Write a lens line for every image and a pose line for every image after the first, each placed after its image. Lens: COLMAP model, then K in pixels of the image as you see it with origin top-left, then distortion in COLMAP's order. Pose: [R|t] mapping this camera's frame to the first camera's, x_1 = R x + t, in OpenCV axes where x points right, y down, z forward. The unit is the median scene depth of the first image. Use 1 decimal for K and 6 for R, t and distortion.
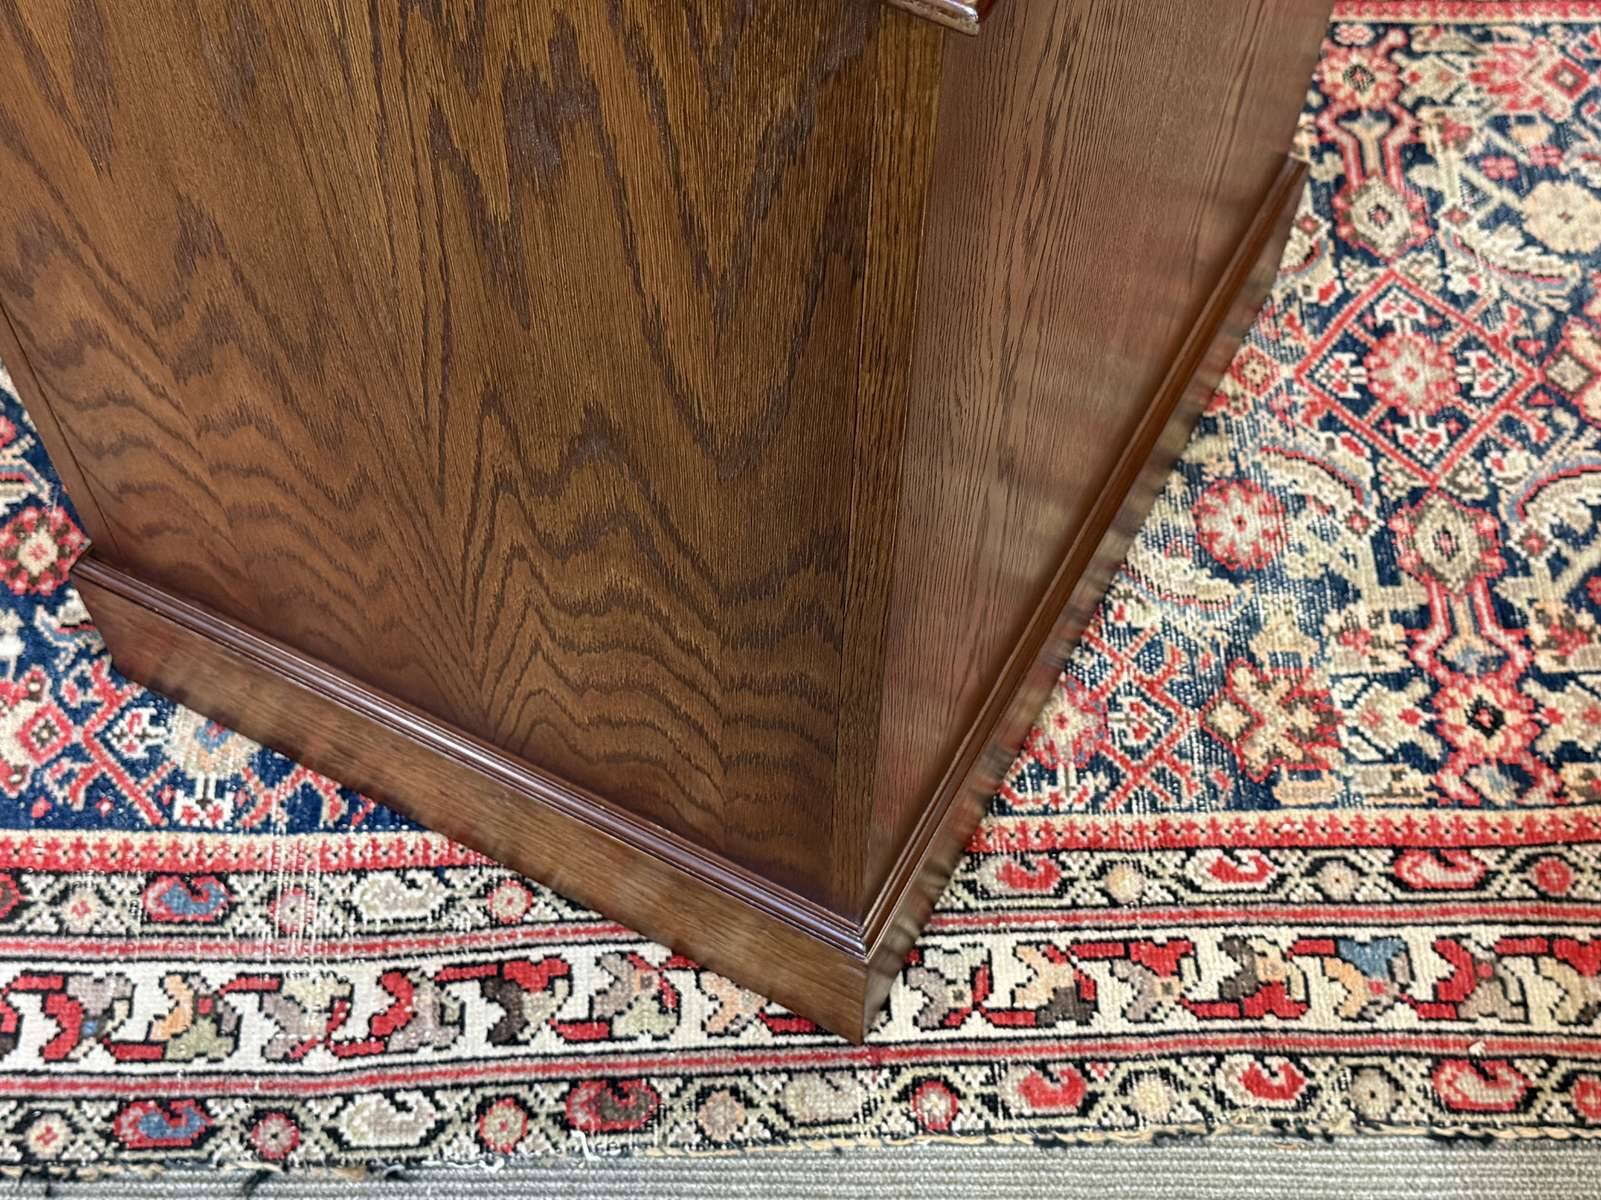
lens RADIAL K [[2178.9, 0, 786.7], [0, 2178.9, 633.2], [0, 0, 1]] dist [0.204572, -0.490342]
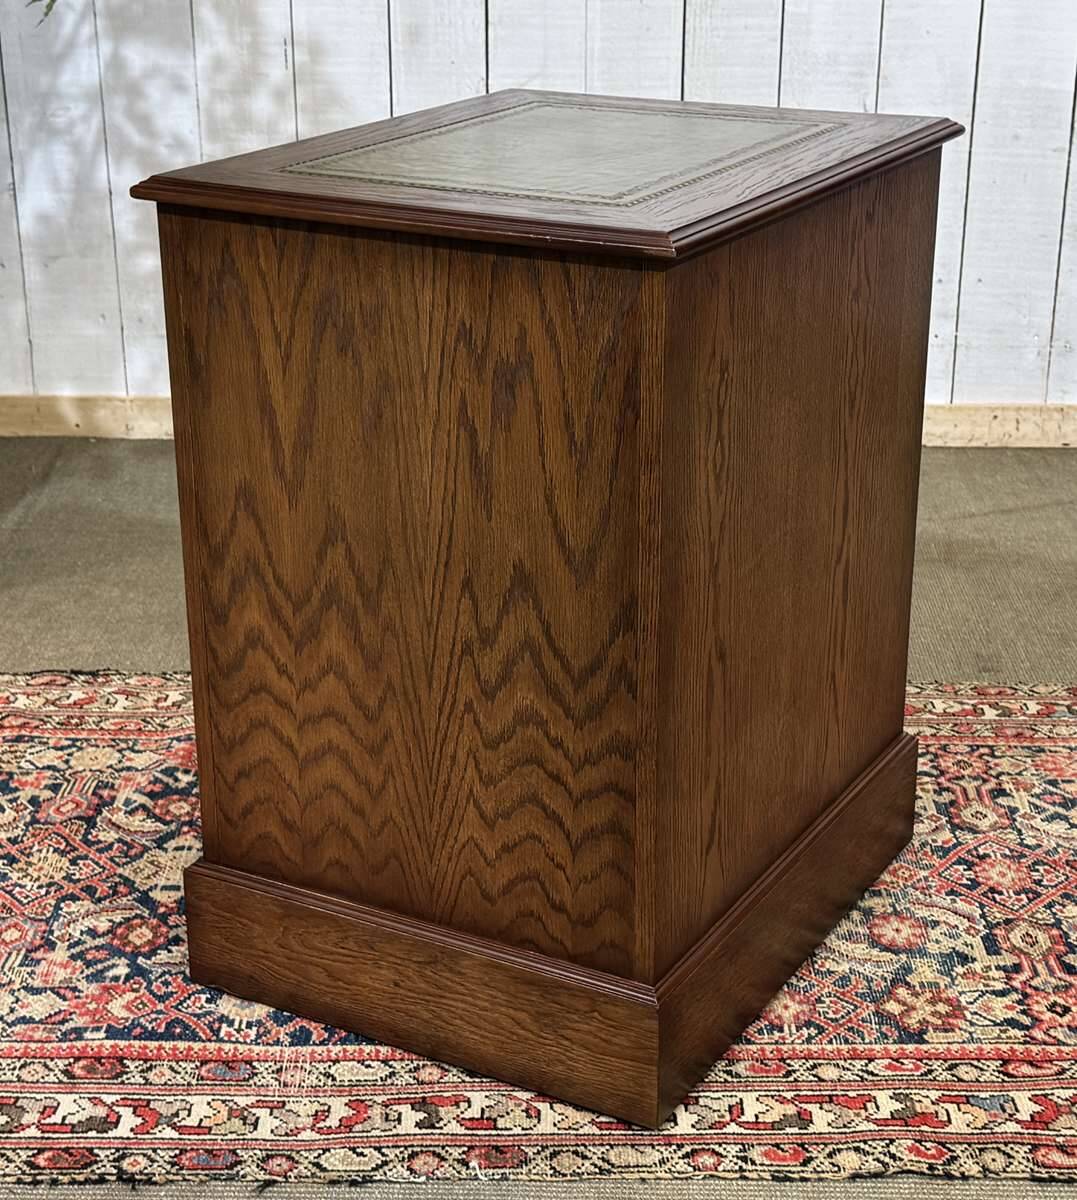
lens RADIAL K [[2156.5, 0, 538.5], [0, 2156.5, 600.0], [0, 0, 1]] dist [0.178946, -0.217274]
pose [[0.999523, -0.000779, -0.030889, -0.001962], [-0.018317, 0.790130, -0.612666, 0.773266], [0.024884, 0.612939, 0.789738, -0.406100]]
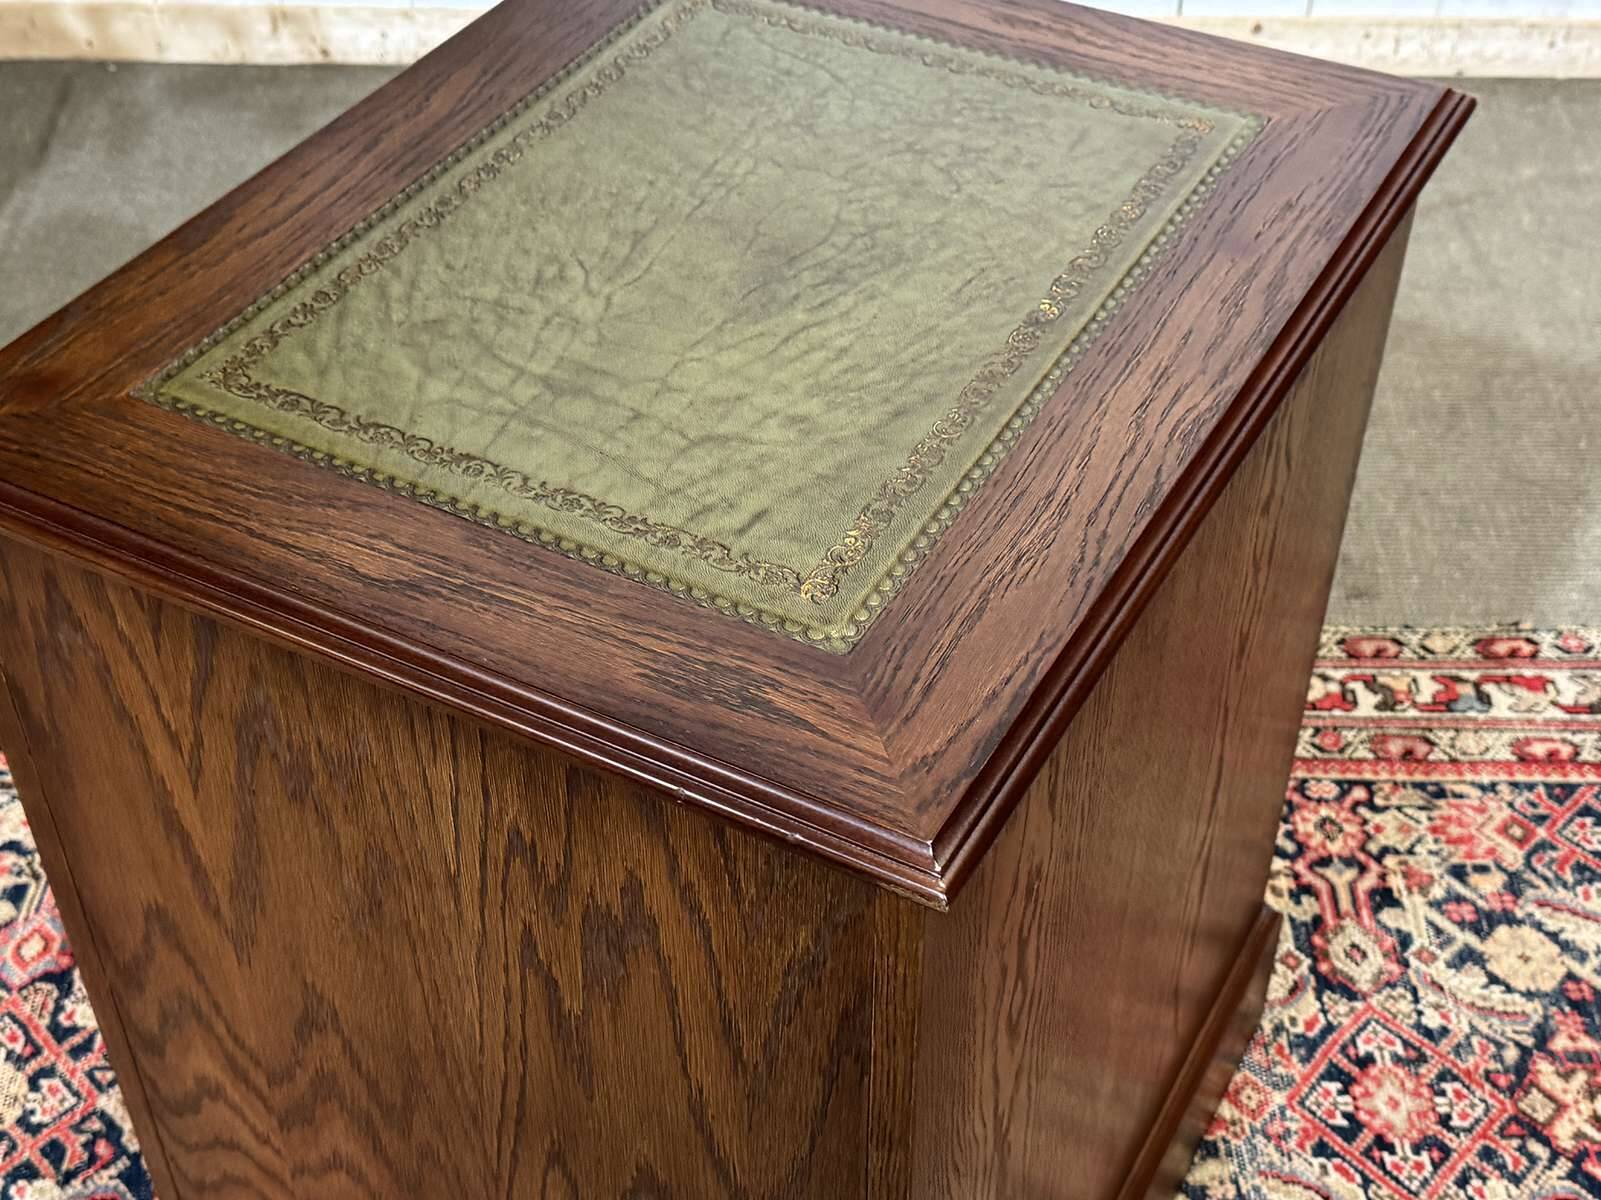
lens RADIAL K [[2173.6, 0, 800.7], [0, 2173.6, 620.5], [0, 0, 1]] dist [0.228779, -0.617571]
pose [[0.999878, 0.002298, -0.015462, 0.007870], [-0.006769, 0.955240, -0.295754, -0.022462], [0.014090, 0.295822, 0.955139, -0.128401]]
